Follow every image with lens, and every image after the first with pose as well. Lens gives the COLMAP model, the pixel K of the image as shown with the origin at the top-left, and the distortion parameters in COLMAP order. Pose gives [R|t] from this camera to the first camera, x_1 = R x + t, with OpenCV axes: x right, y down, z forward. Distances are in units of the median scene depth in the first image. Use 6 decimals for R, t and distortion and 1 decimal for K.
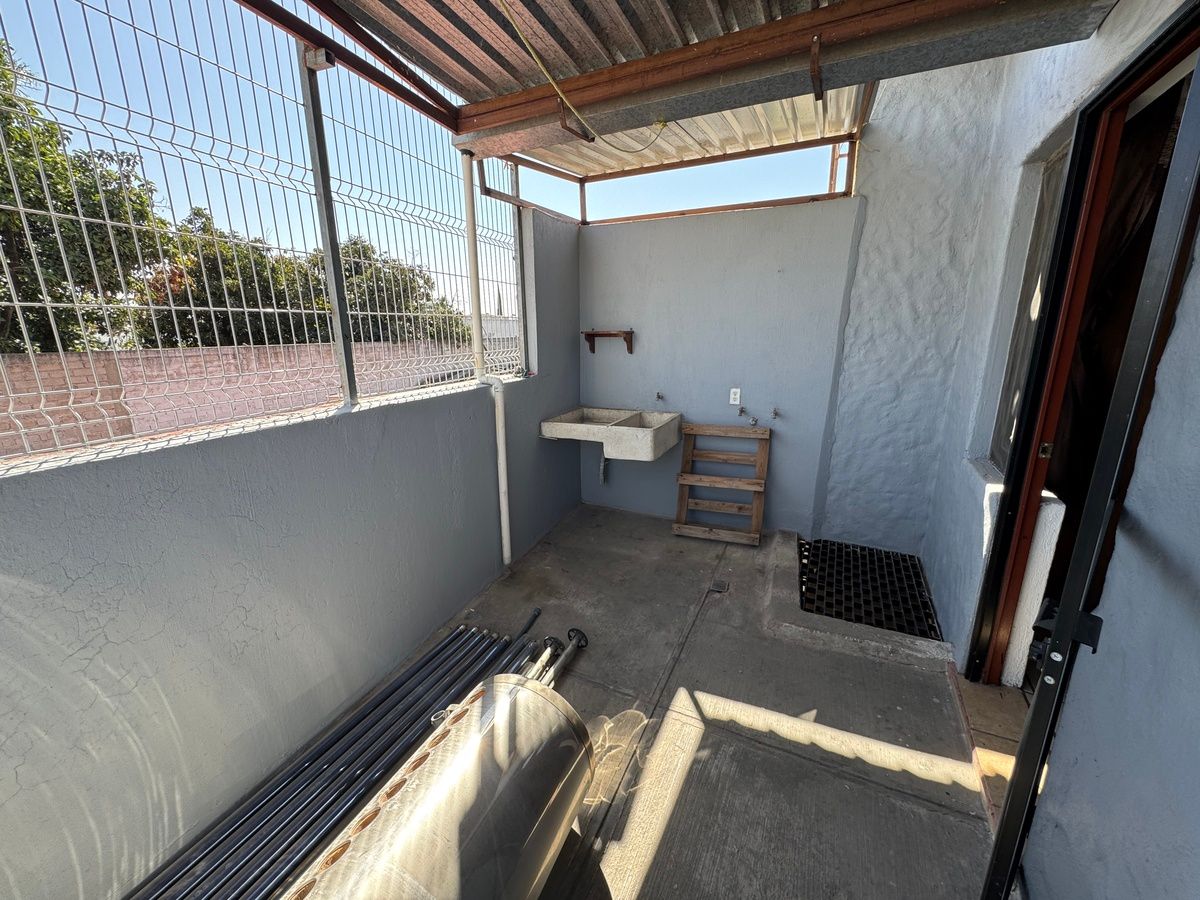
lens RADIAL K [[480.8, 0, 596.8], [0, 480.8, 450.0], [0, 0, 1]] dist [-0.005403, 0.000225]
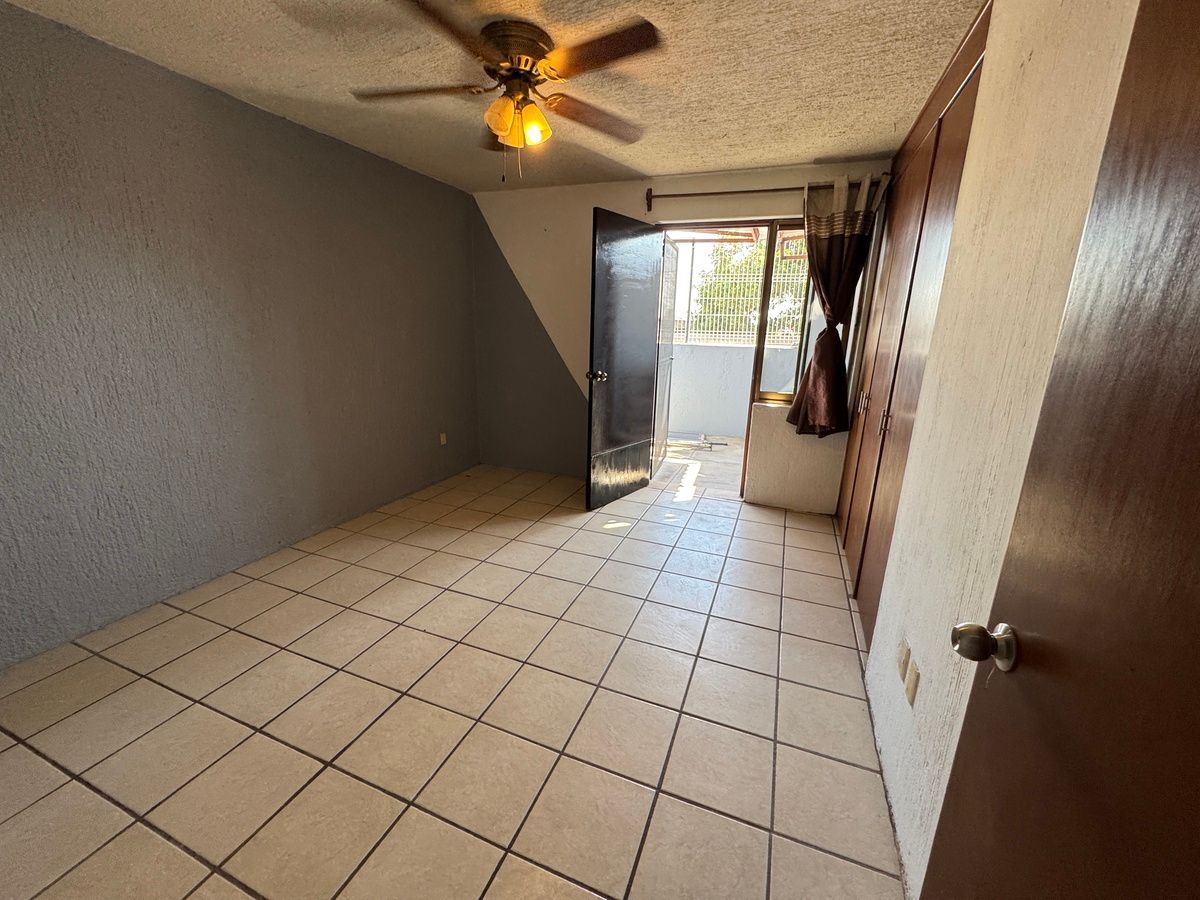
lens RADIAL K [[475.4, 0, 592.4], [0, 475.4, 455.2], [0, 0, 1]] dist [-0.002766, 0.000415]
pose [[0.100471, 0.276022, -0.955886, 1.776436], [-0.266823, 0.933029, 0.241377, 0.005163], [0.958494, 0.230801, 0.167392, 0.013510]]
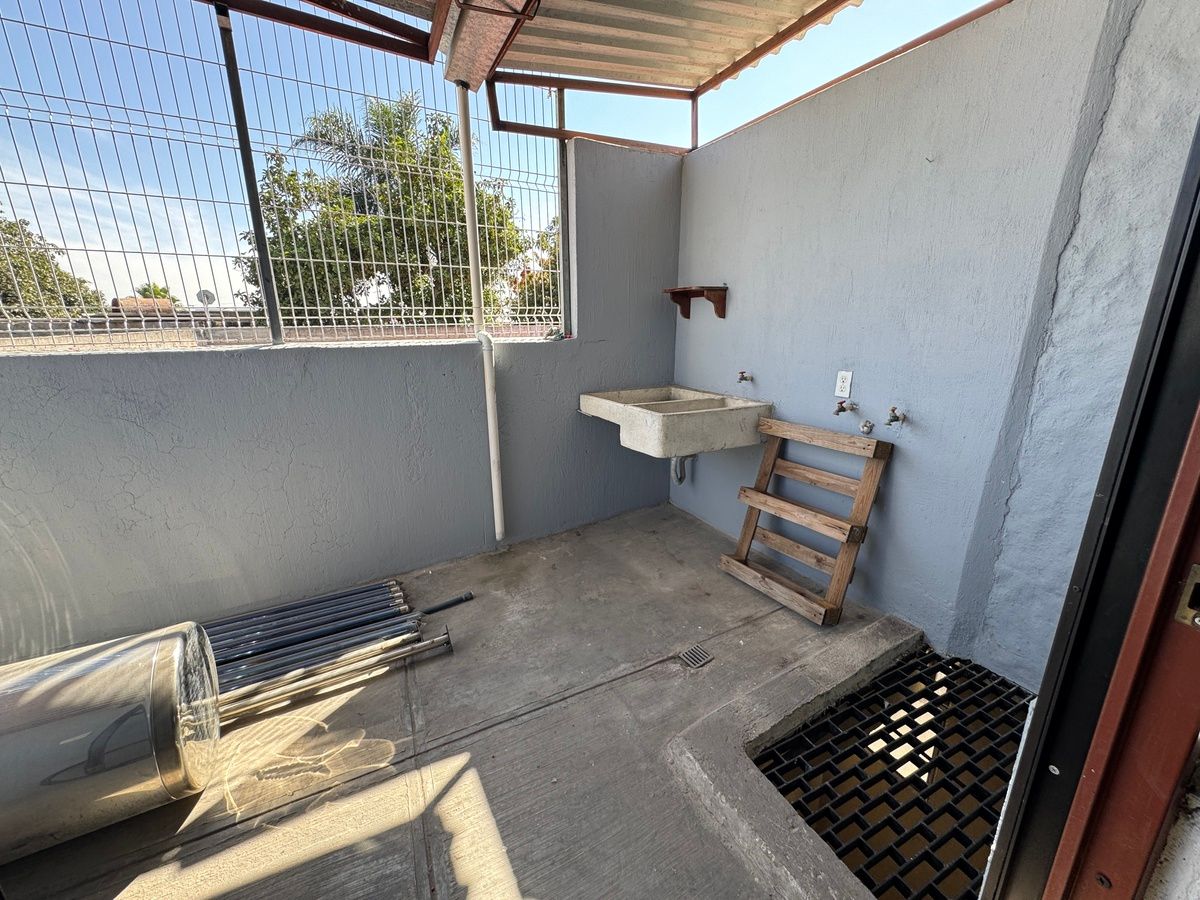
lens RADIAL K [[479.2, 0, 597.3], [0, 479.2, 449.2], [0, 0, 1]] dist [-0.003622, -0.000089]
pose [[0.792575, 0.160446, -0.588287, 0.483322], [-0.148849, 0.986484, 0.068510, -0.026891], [0.591327, 0.033267, 0.805745, 0.364800]]
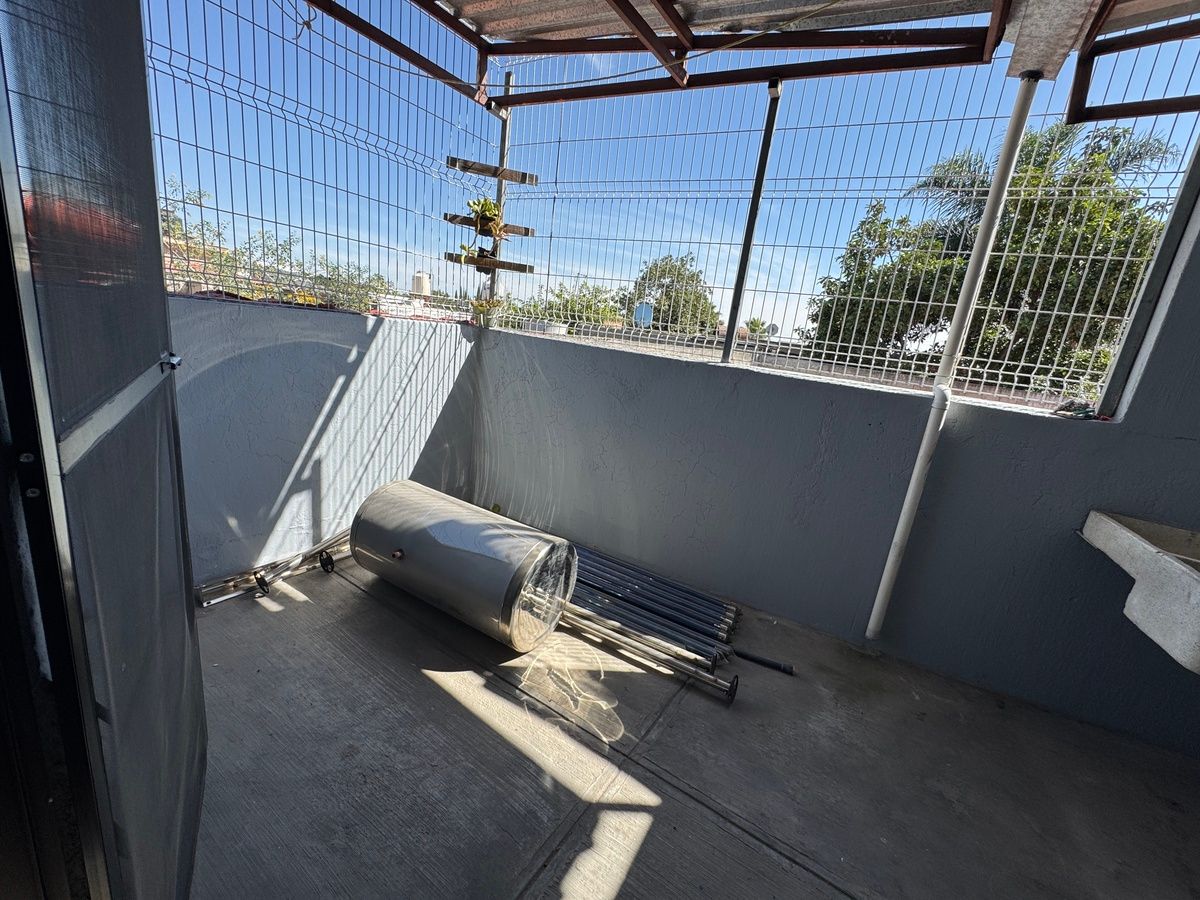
lens RADIAL K [[479.2, 0, 597.3], [0, 479.2, 449.2], [0, 0, 1]] dist [-0.003622, -0.000089]
pose [[-0.120612, 0.234278, -0.964659, 0.509804], [-0.361145, 0.894810, 0.262469, -0.065174], [0.924677, 0.380039, -0.023316, 0.526026]]
